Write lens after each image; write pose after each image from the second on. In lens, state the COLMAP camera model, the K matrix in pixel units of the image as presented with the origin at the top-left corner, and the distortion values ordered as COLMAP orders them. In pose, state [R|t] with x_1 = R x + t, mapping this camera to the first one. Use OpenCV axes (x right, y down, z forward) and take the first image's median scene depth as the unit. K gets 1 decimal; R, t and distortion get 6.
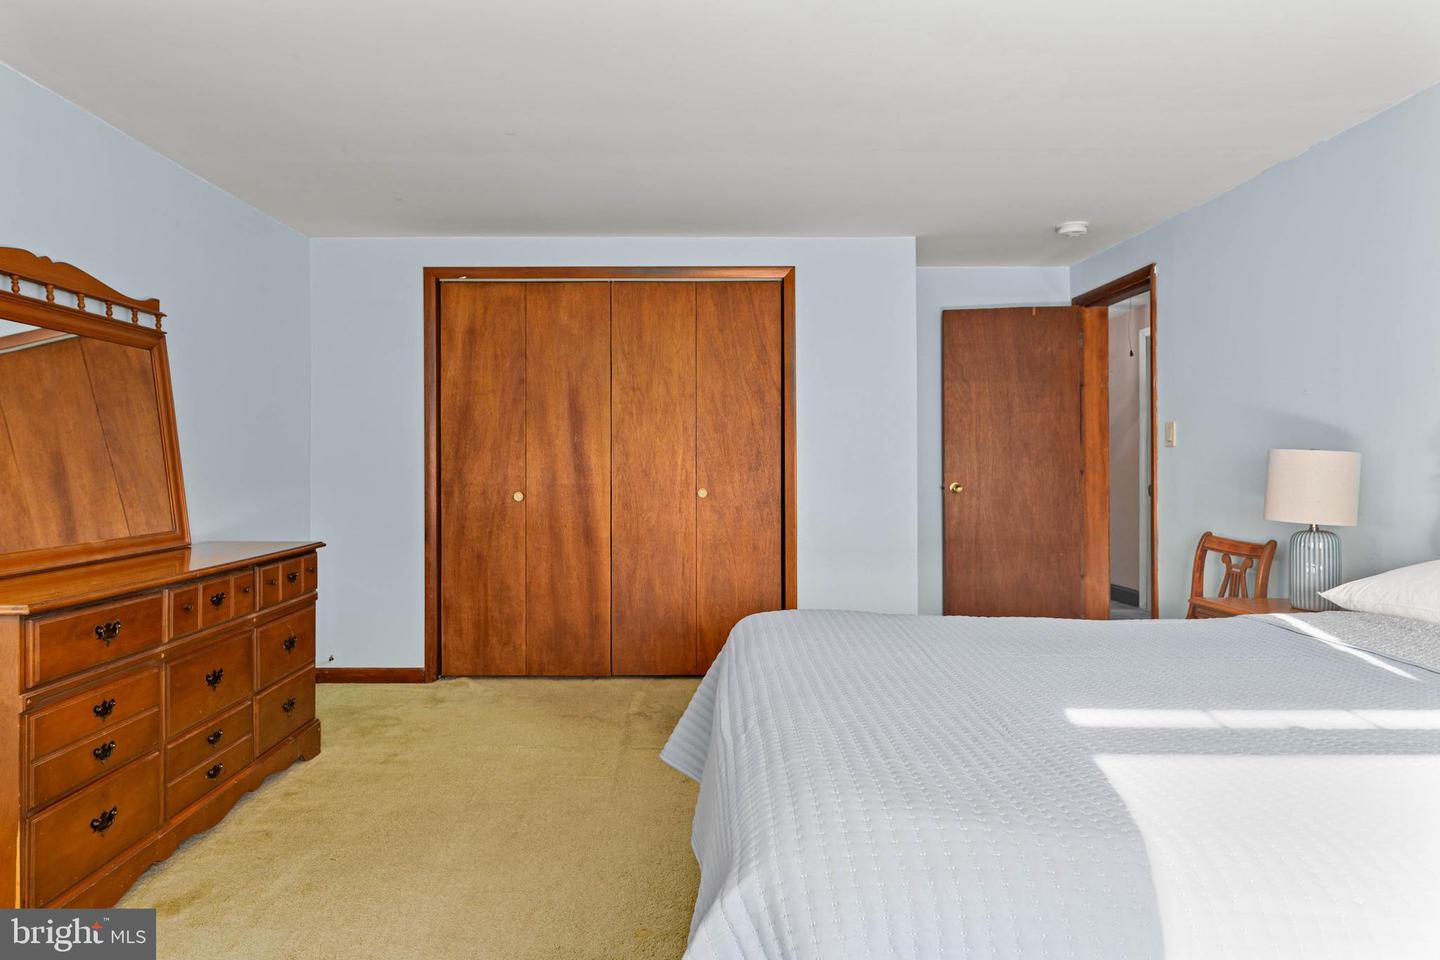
lens RADIAL K [[835.9, 0, 712.0], [0, 835.9, 481.1], [0, 0, 1]] dist [0.002996, -0.002412]
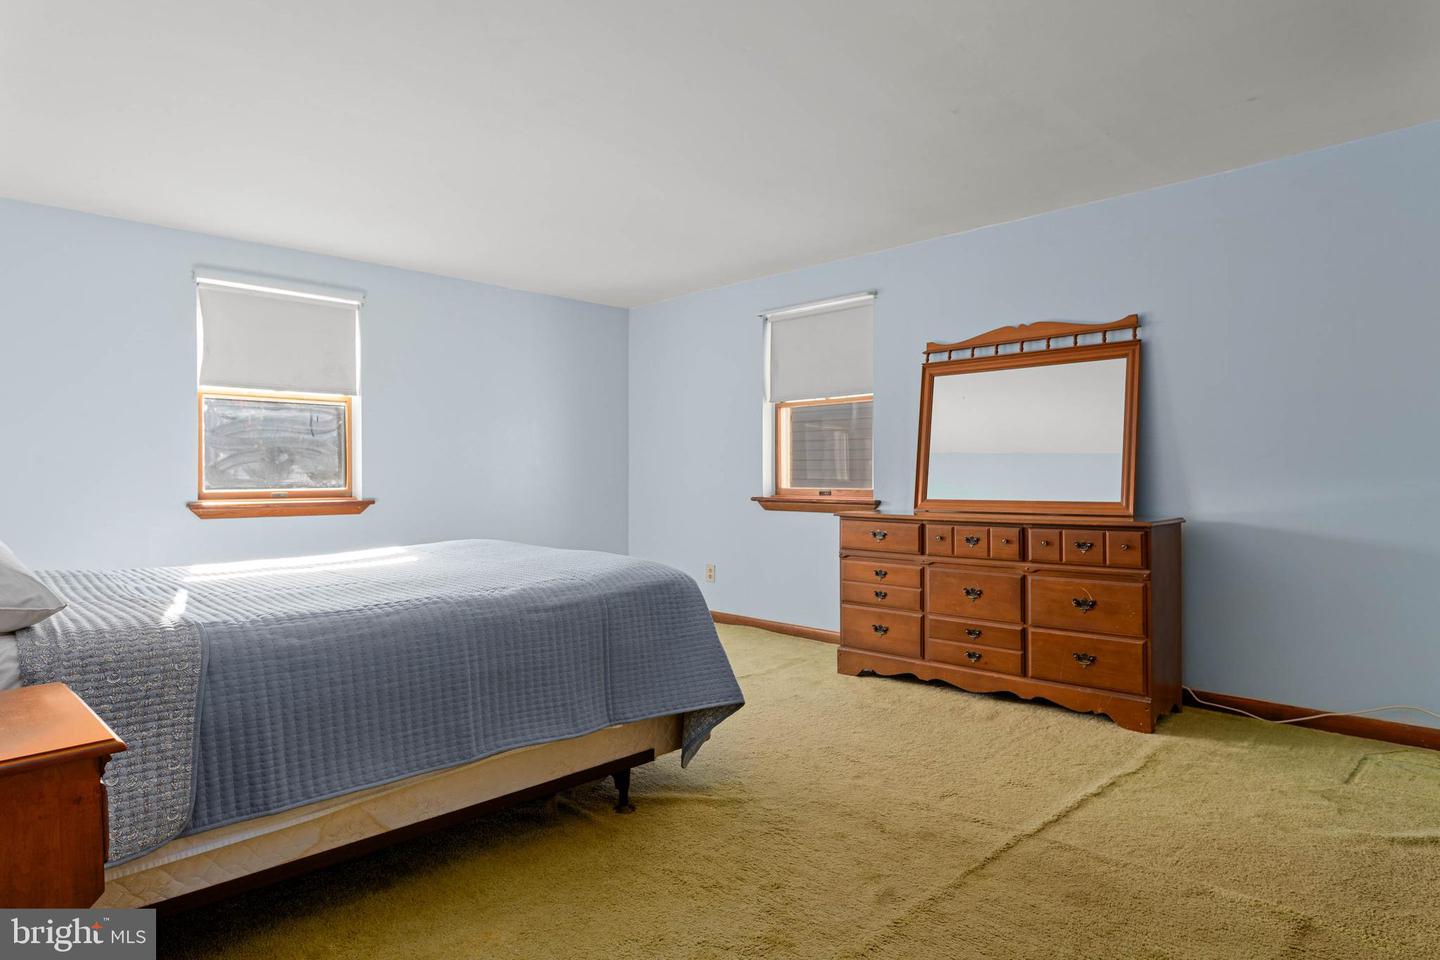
lens RADIAL K [[835.9, 0, 712.0], [0, 835.9, 481.1], [0, 0, 1]] dist [0.002996, -0.002412]
pose [[-0.714541, 0.008834, -0.699538, 0.777908], [-0.009811, 0.999695, 0.022646, 0.008382], [0.699525, 0.023045, -0.714236, 1.734777]]
